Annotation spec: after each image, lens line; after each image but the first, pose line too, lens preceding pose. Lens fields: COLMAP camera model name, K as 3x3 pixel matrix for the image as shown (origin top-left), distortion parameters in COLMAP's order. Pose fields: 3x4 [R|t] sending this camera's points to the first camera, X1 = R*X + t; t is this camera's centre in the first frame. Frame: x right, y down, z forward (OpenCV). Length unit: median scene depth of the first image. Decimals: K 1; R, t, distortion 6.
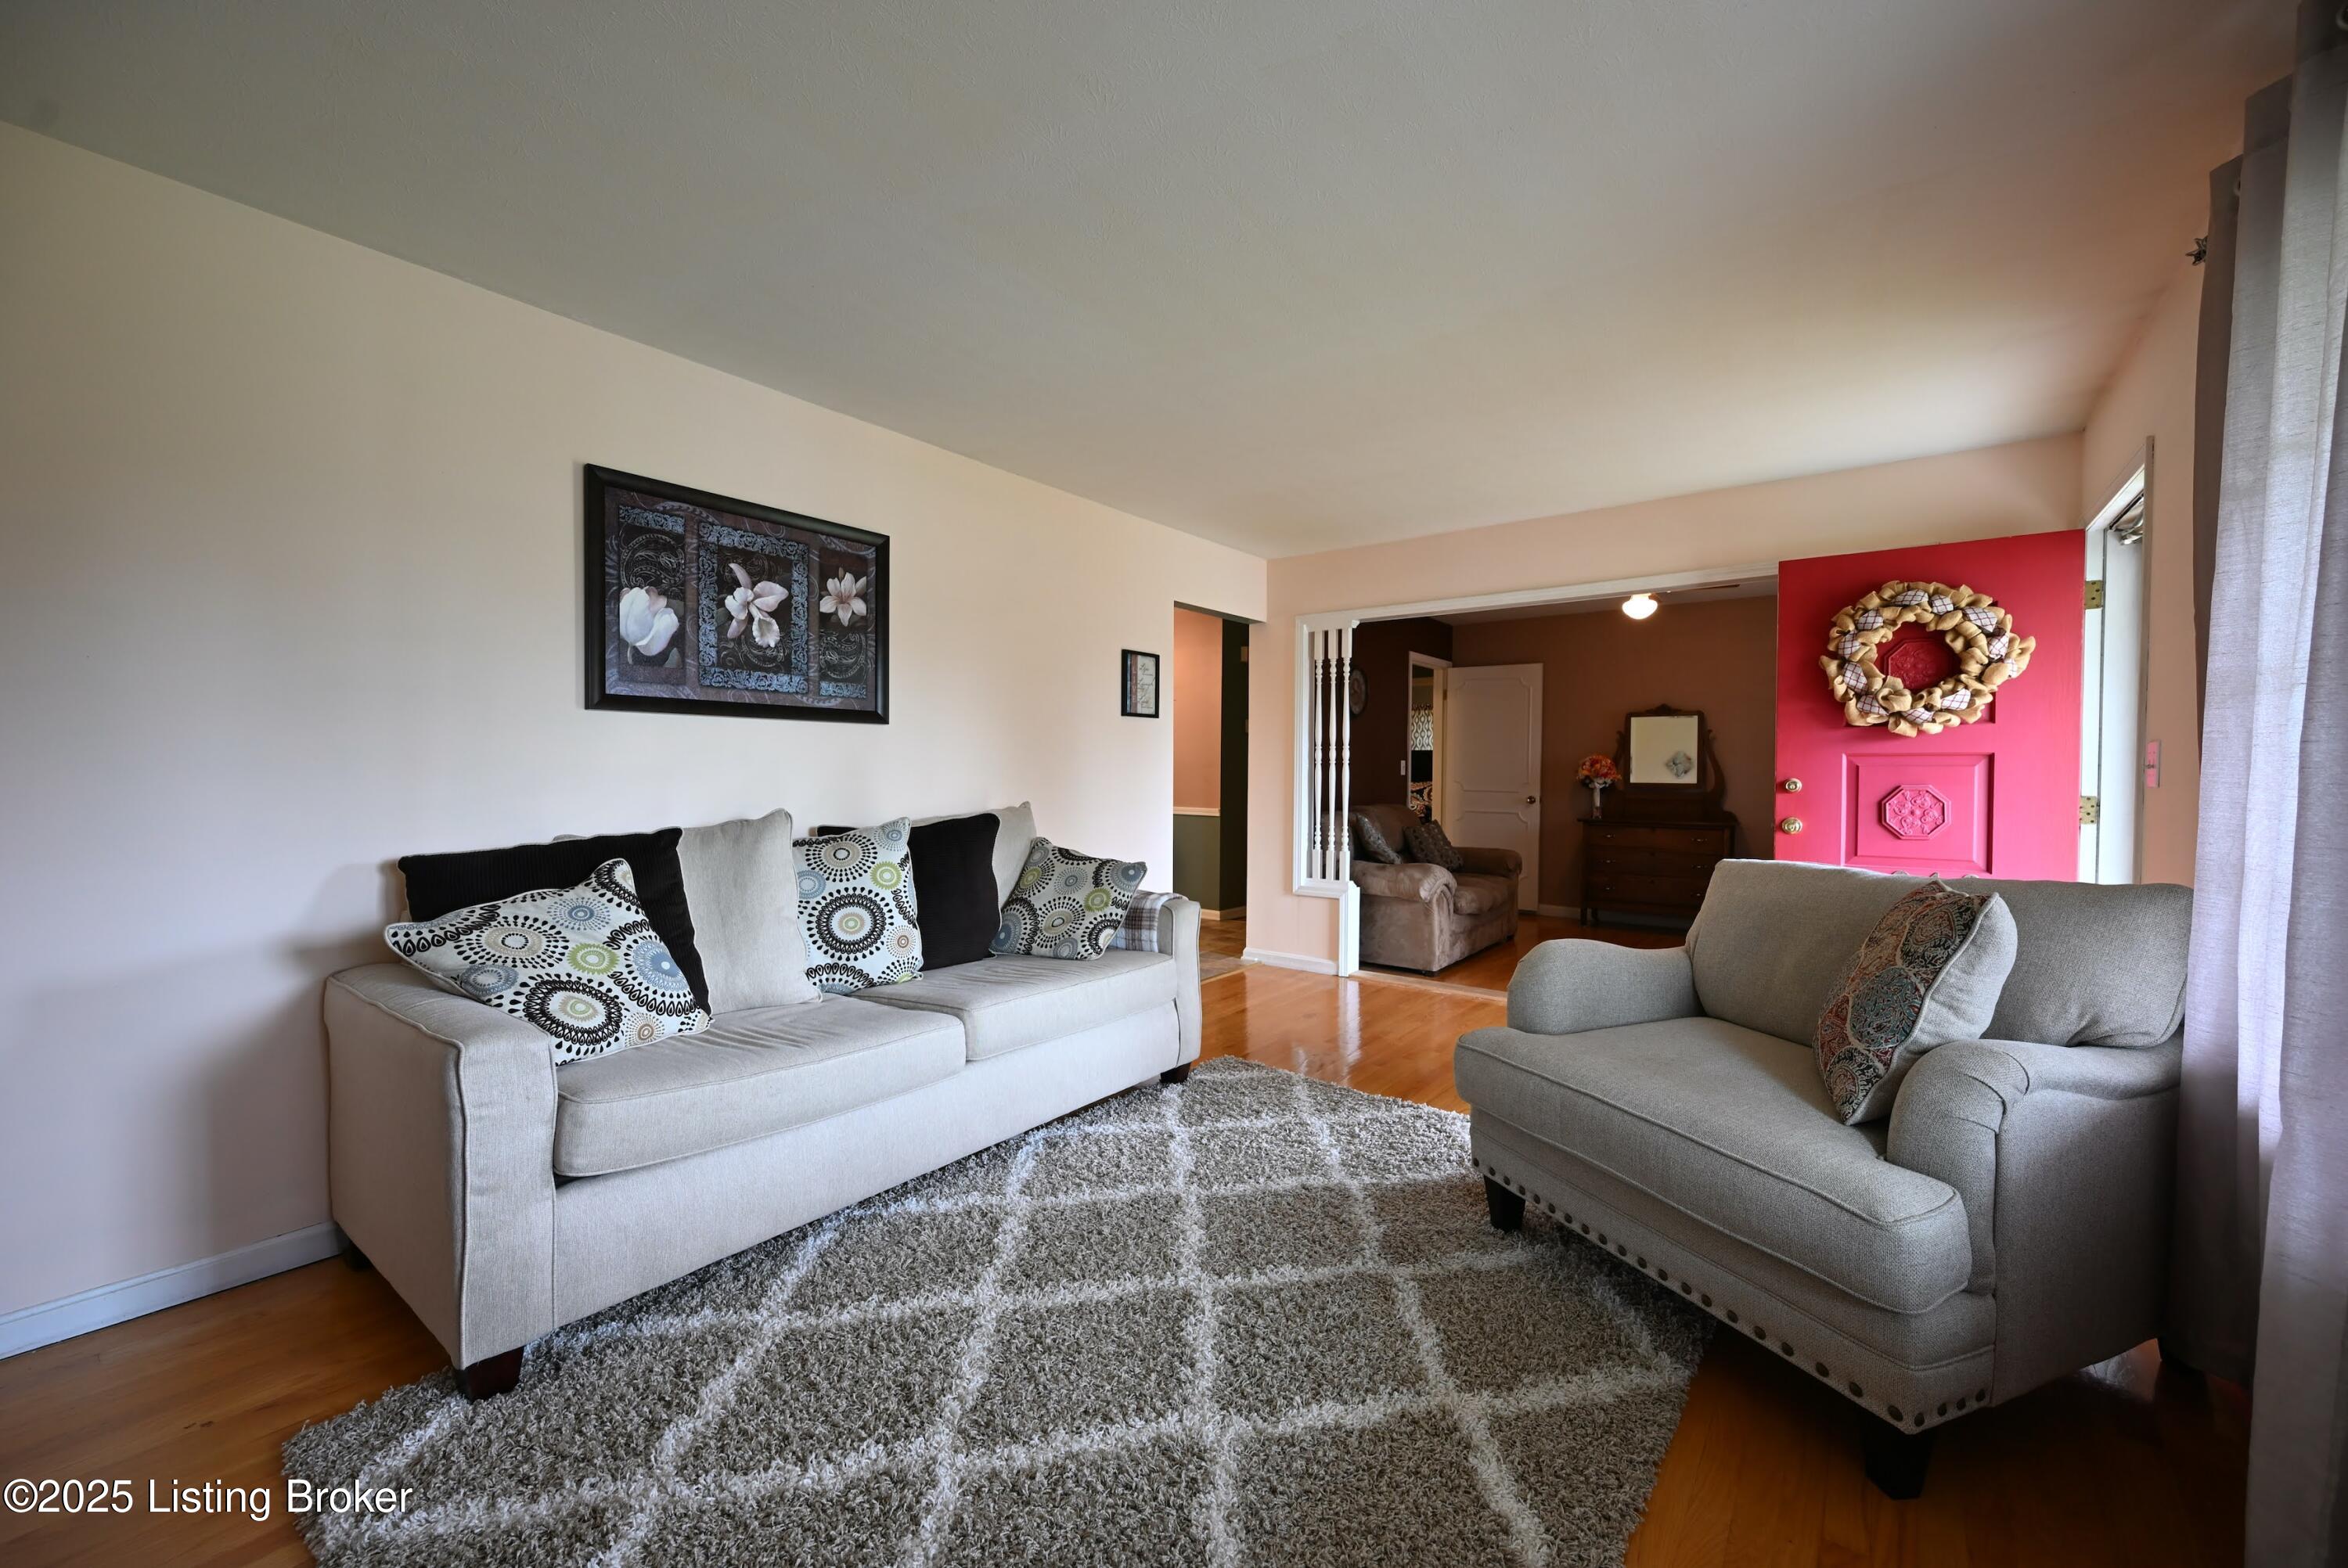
lens RADIAL K [[916.1, 0, 1173.9], [0, 916.1, 788.5], [0, 0, 1]] dist [0.000338, 0.000291]
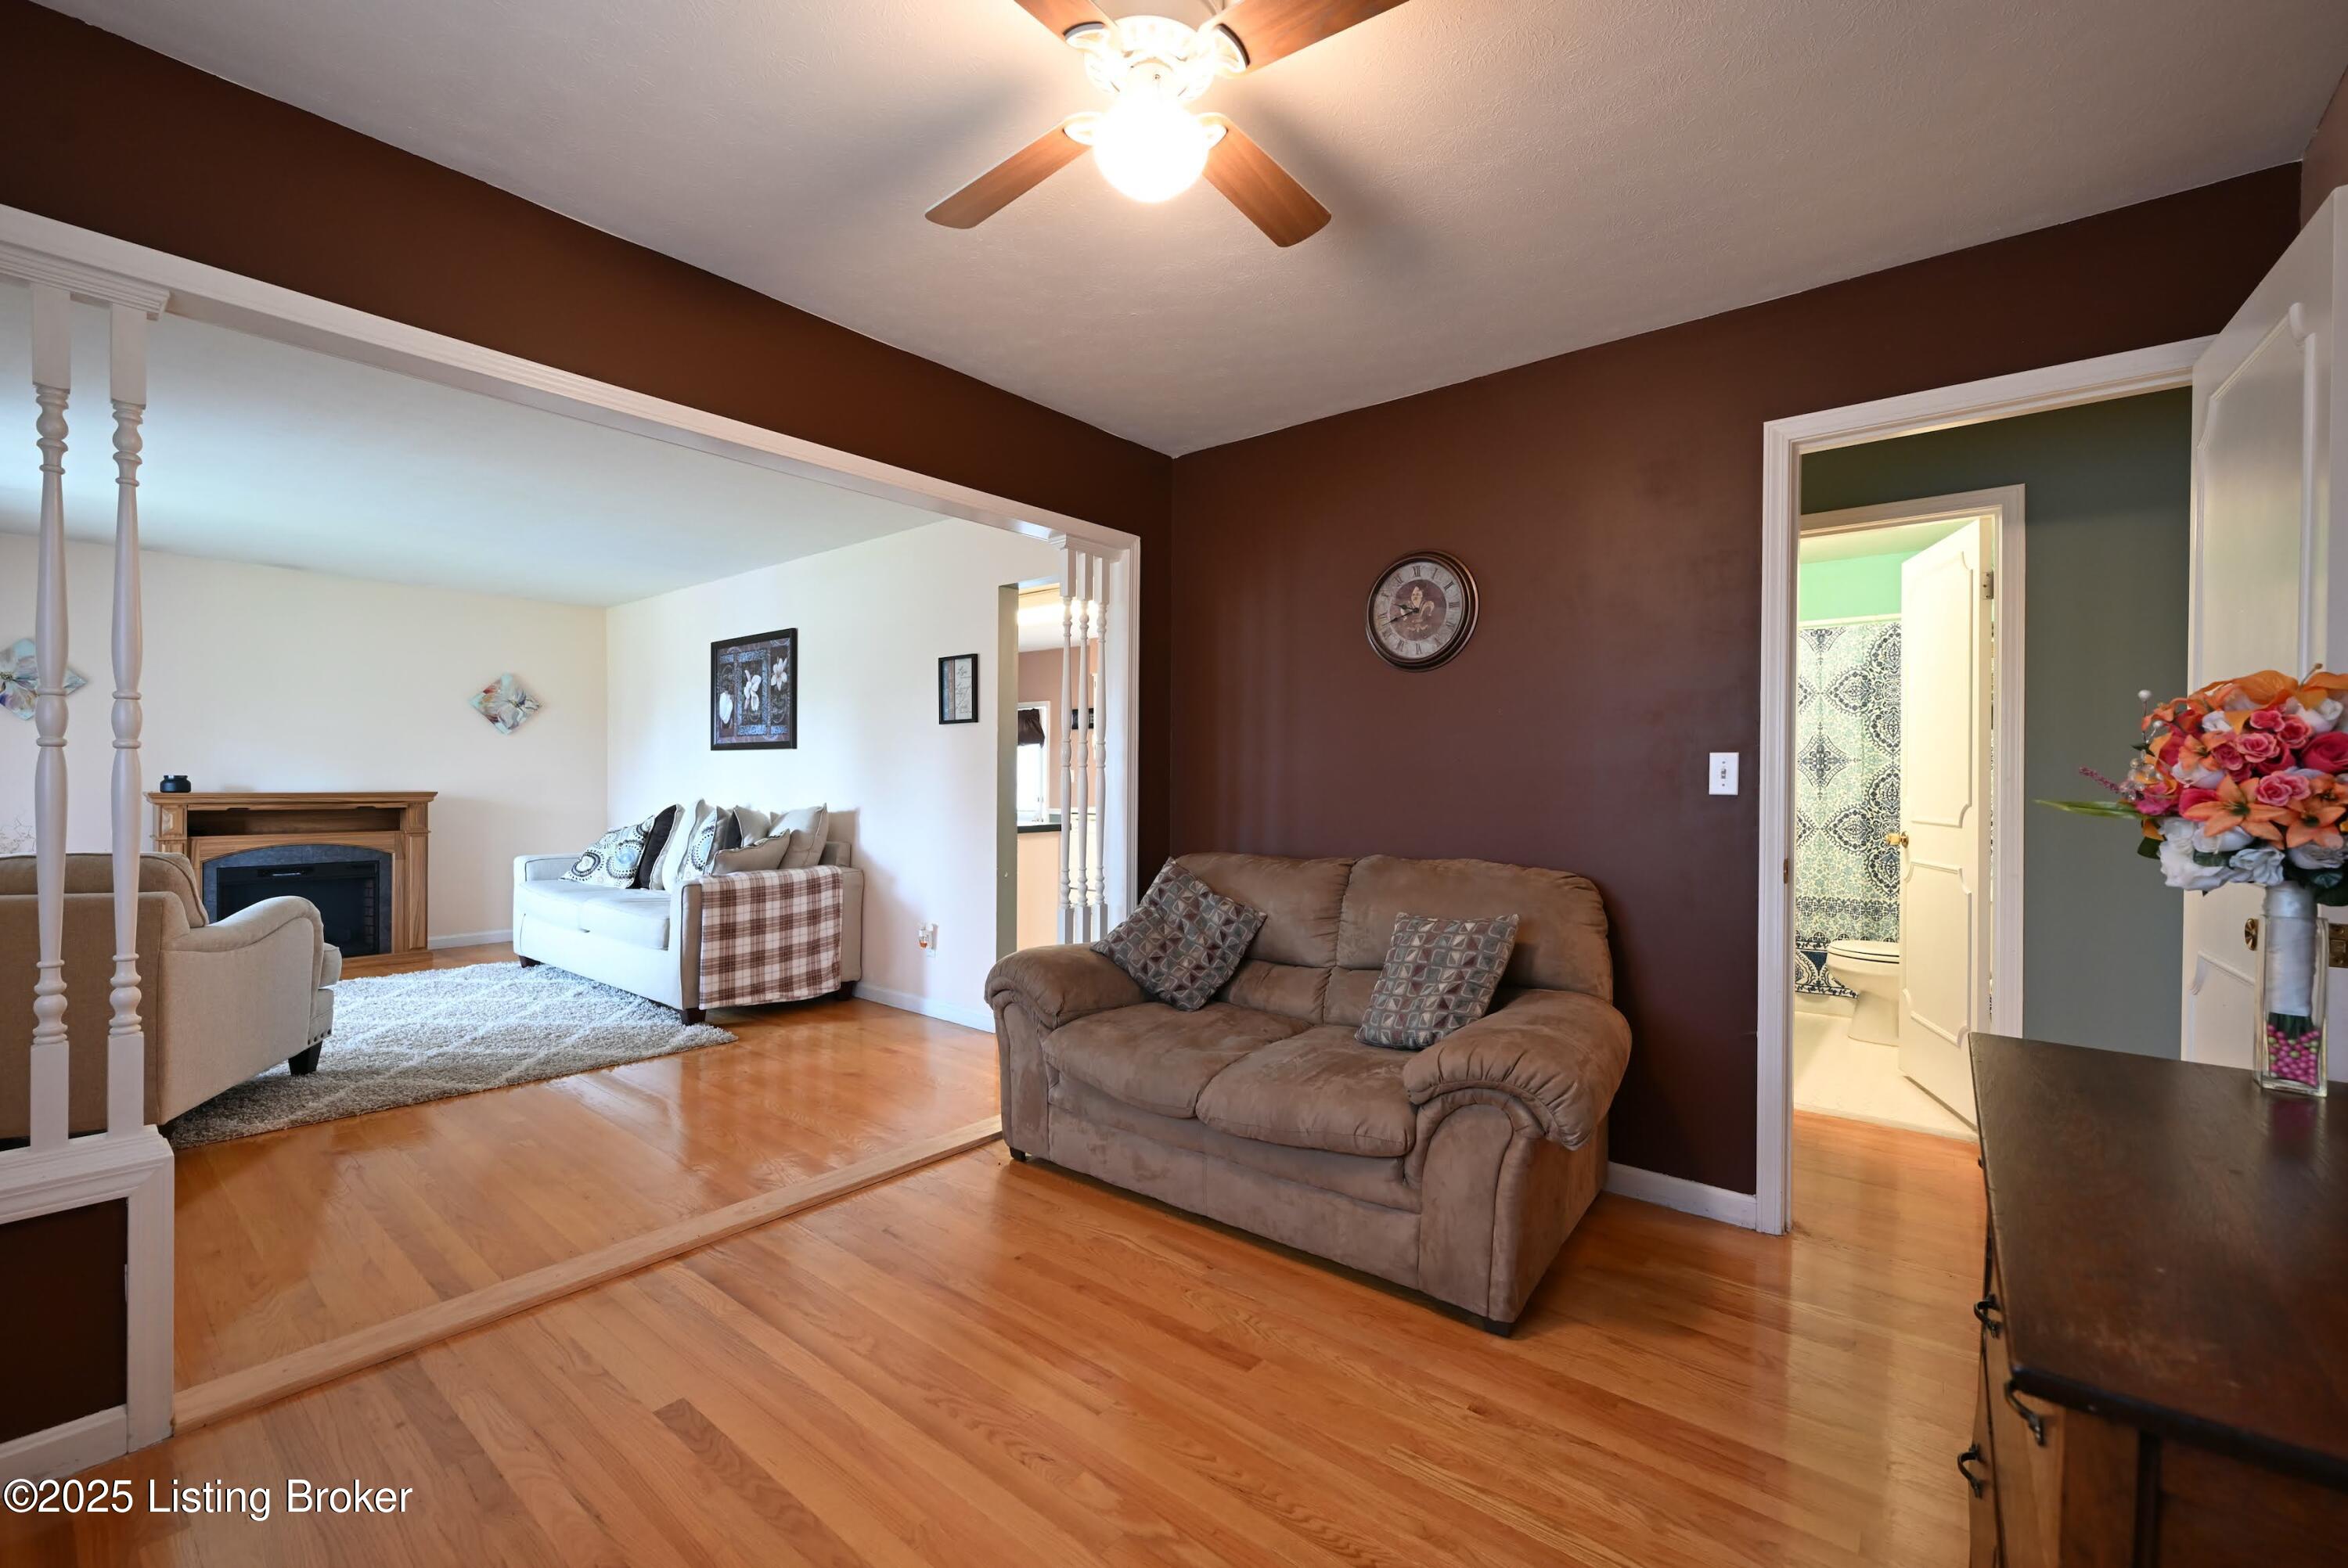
lens RADIAL K [[972.8, 0, 1171.4], [0, 972.8, 786.6], [0, 0, 1]] dist [-0.002643, 0.000856]
pose [[-0.035191, 0.001926, -0.999379, 1.391819], [-0.026957, 0.999632, 0.002876, -0.029842], [0.999017, 0.027041, -0.035126, 1.804021]]
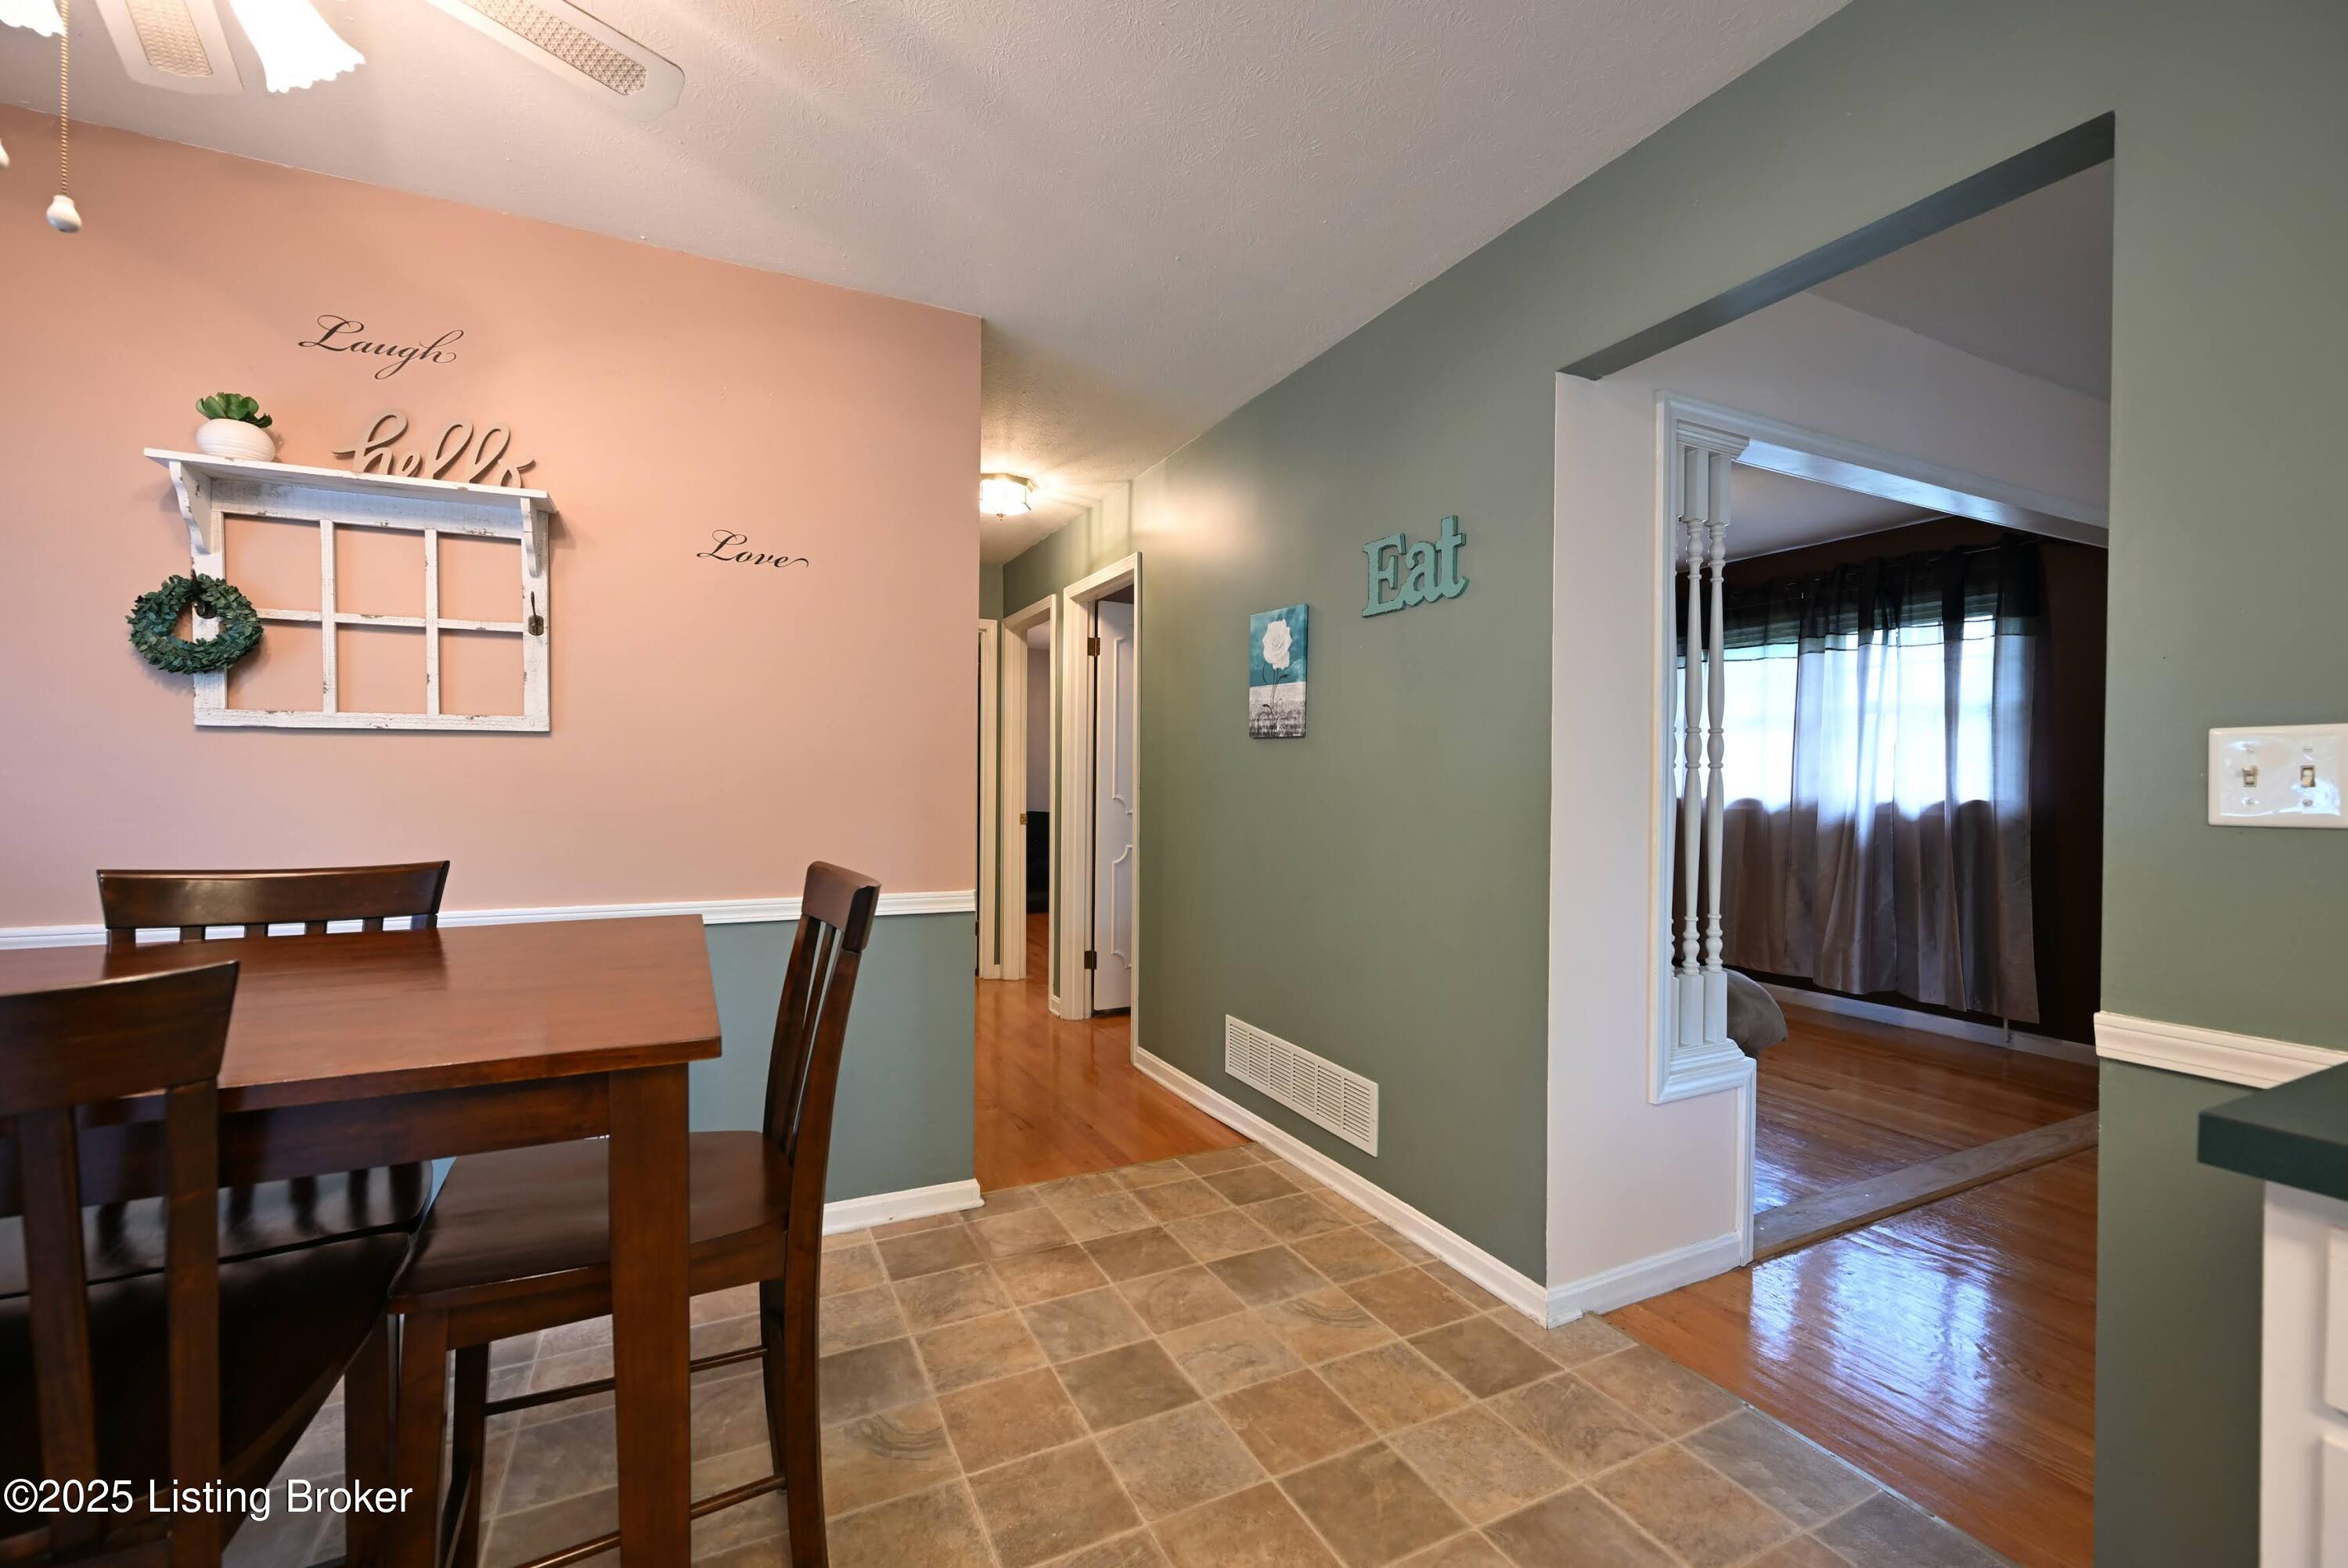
lens RADIAL K [[972.8, 0, 1172.3], [0, 972.8, 785.3], [0, 0, 1]] dist [-0.002643, 0.000856]
pose [[0.444300, -0.008288, 0.895840, -0.549890], [0.013198, 0.999909, 0.002705, -0.039884], [-0.895781, 0.010622, 0.444369, 1.686504]]
